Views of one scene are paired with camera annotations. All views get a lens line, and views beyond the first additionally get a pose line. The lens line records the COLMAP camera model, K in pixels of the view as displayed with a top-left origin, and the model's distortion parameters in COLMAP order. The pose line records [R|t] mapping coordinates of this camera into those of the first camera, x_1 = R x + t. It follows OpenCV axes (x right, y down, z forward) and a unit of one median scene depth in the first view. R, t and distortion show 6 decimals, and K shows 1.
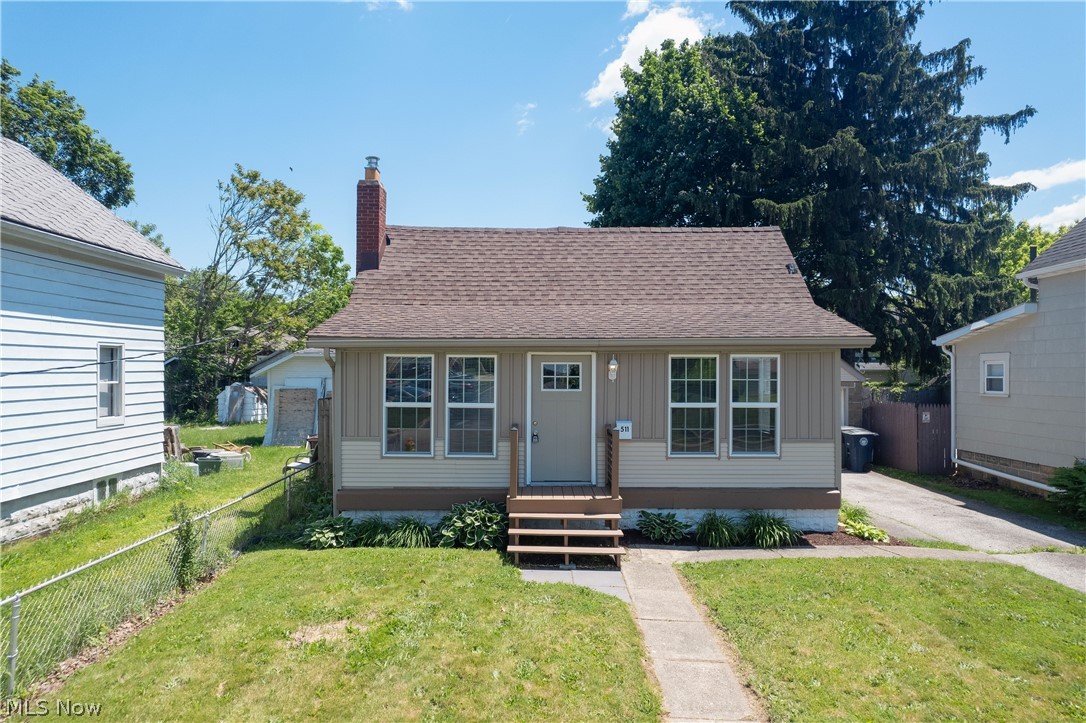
lens RADIAL K [[696.5, 0, 542.8], [0, 696.5, 374.5], [0, 0, 1]] dist [-0.079214, 0.077811]
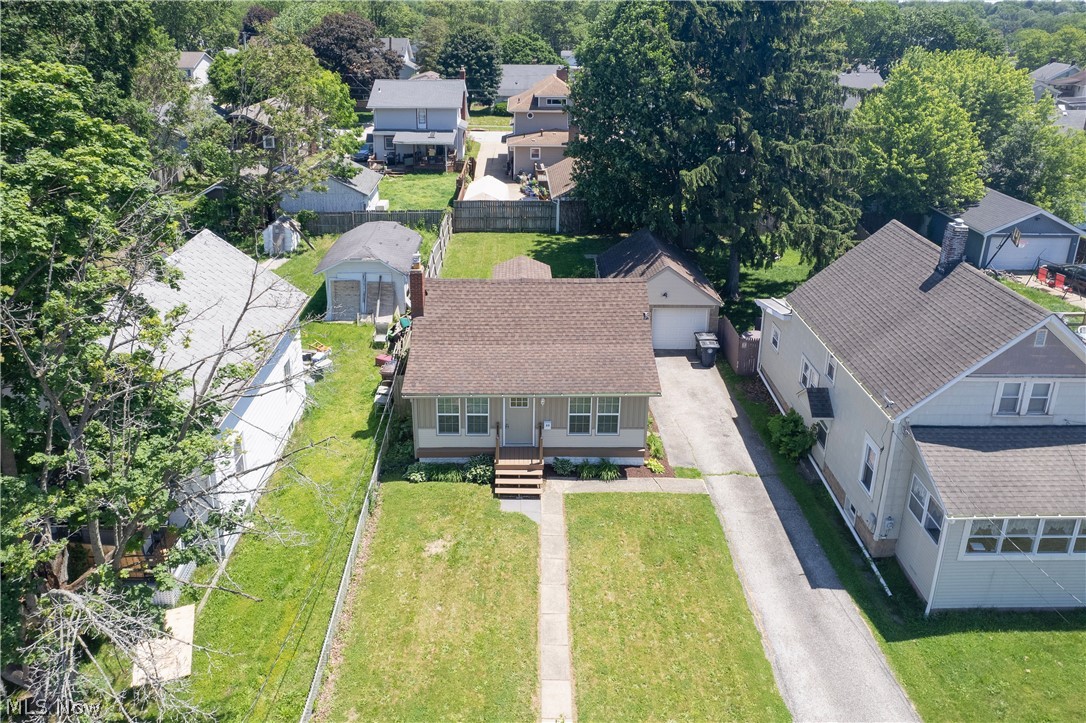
lens RADIAL K [[751.7, 0, 542.9], [0, 751.7, 273.3], [0, 0, 1]] dist [-0.016340, 0.003156]
pose [[0.999807, 0.003295, 0.019372, 0.054201], [-0.009632, 0.941463, 0.336978, -1.158258], [-0.017128, -0.337100, 0.941313, -1.059640]]
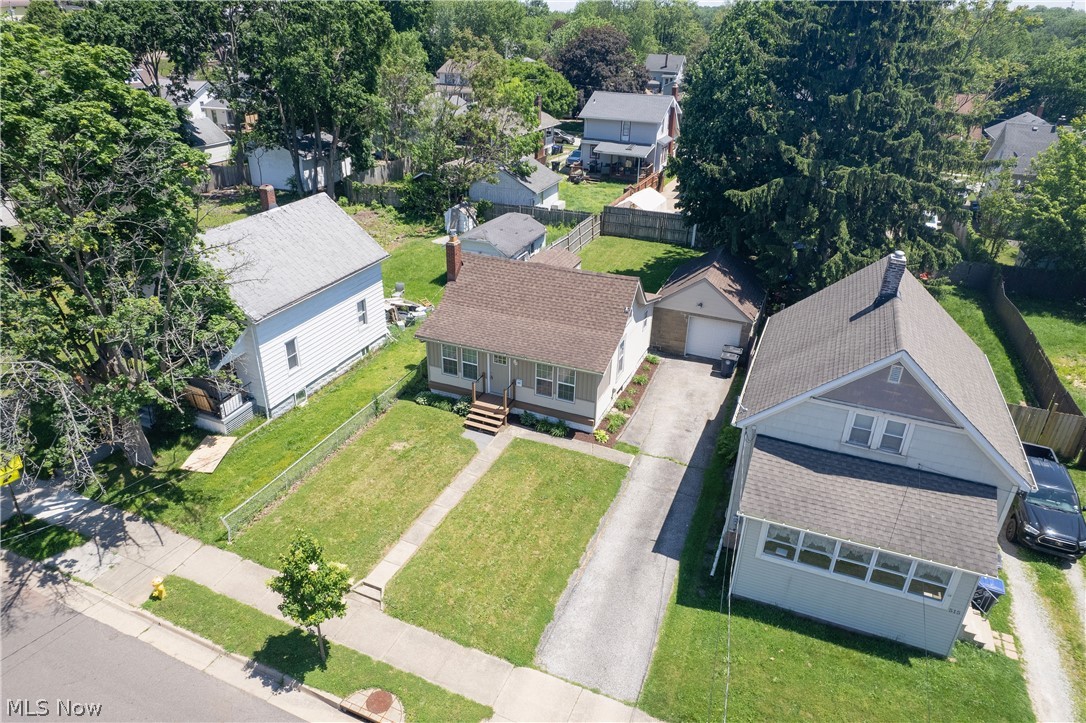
lens RADIAL K [[677.5, 0, 538.6], [0, 677.5, 405.2], [0, 0, 1]] dist [0.006399, 0.000830]
pose [[0.915594, 0.211686, -0.341871, 1.091901], [-0.015451, 0.868102, 0.496146, -1.139306], [0.401806, -0.448987, 0.798100, -1.097853]]
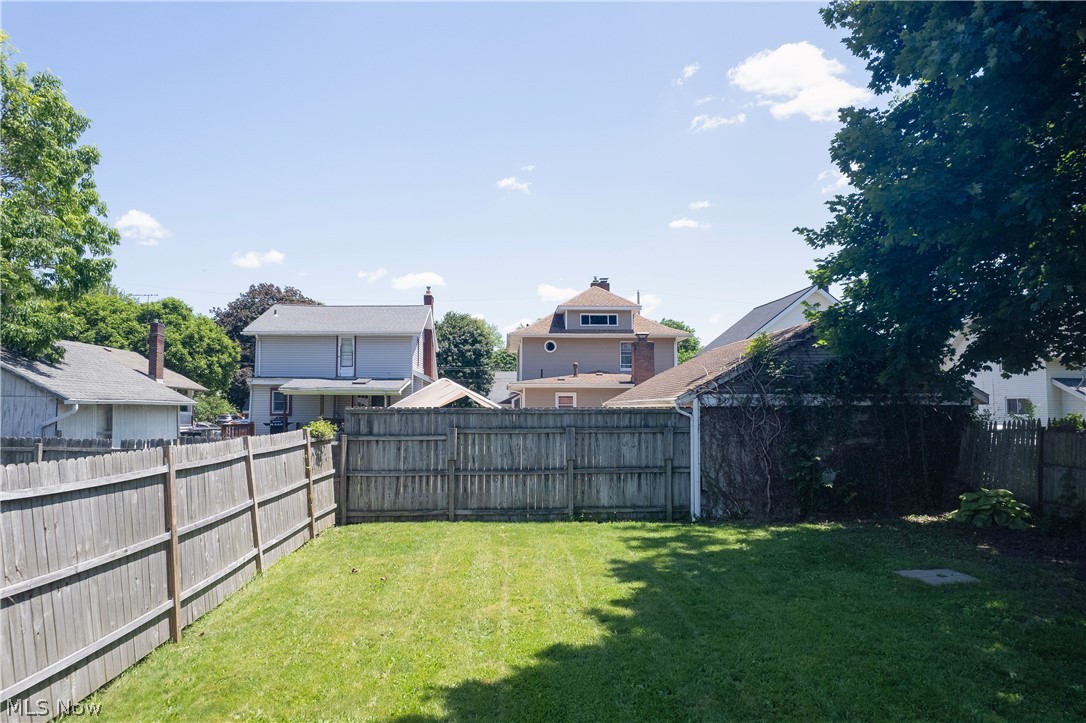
lens RADIAL K [[696.5, 0, 542.8], [0, 696.5, 374.5], [0, 0, 1]] dist [-0.079214, 0.077811]
pose [[0.999008, 0.000140, 0.044529, -0.106107], [0.002171, 0.998652, -0.051854, 0.003603], [-0.044477, 0.051900, 0.997661, 2.225238]]
